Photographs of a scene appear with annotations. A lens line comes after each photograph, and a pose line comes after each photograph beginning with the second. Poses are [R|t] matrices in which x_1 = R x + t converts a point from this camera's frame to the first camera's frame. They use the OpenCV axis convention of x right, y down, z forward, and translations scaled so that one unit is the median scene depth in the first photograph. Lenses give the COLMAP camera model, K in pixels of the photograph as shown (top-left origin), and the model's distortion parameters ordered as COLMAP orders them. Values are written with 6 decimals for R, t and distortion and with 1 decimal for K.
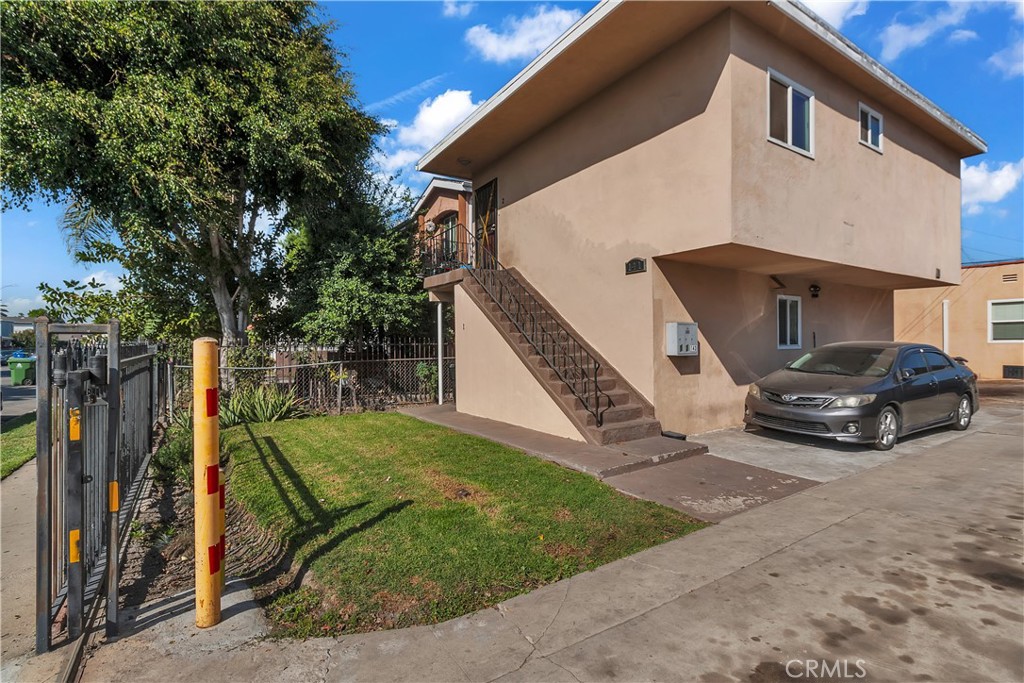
lens RADIAL K [[488.9, 0, 512.0], [0, 488.9, 341.5], [0, 0, 1]] dist [0.001841, 0.001661]
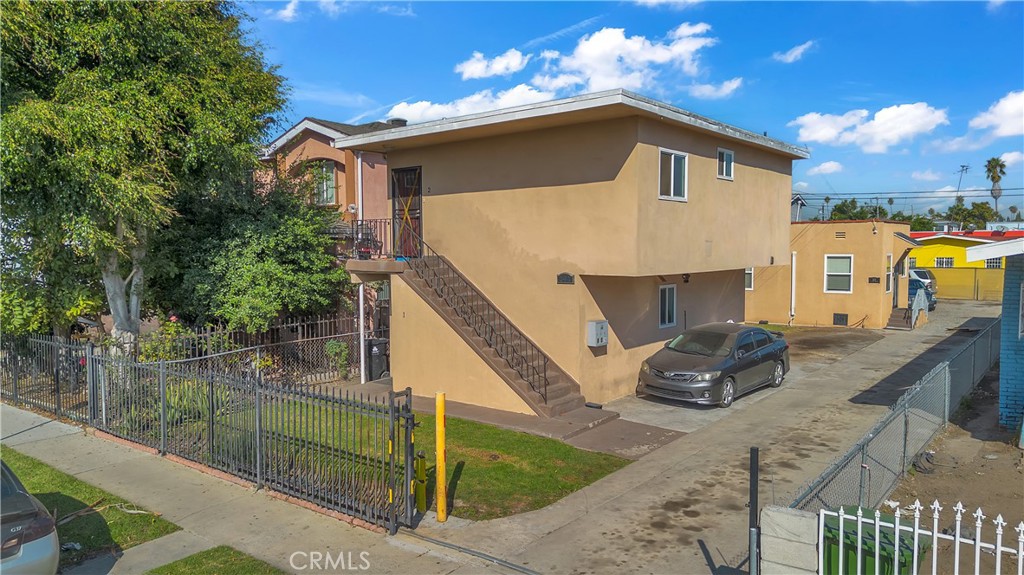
lens RADIAL K [[712.7, 0, 512.0], [0, 712.7, 287.5], [0, 0, 1]] dist [0.059389, -0.001625]
pose [[0.950664, -0.016429, 0.309788, -0.507581], [-0.001181, 0.998398, 0.056573, -0.254658], [-0.310221, -0.054147, 0.949121, -0.818521]]
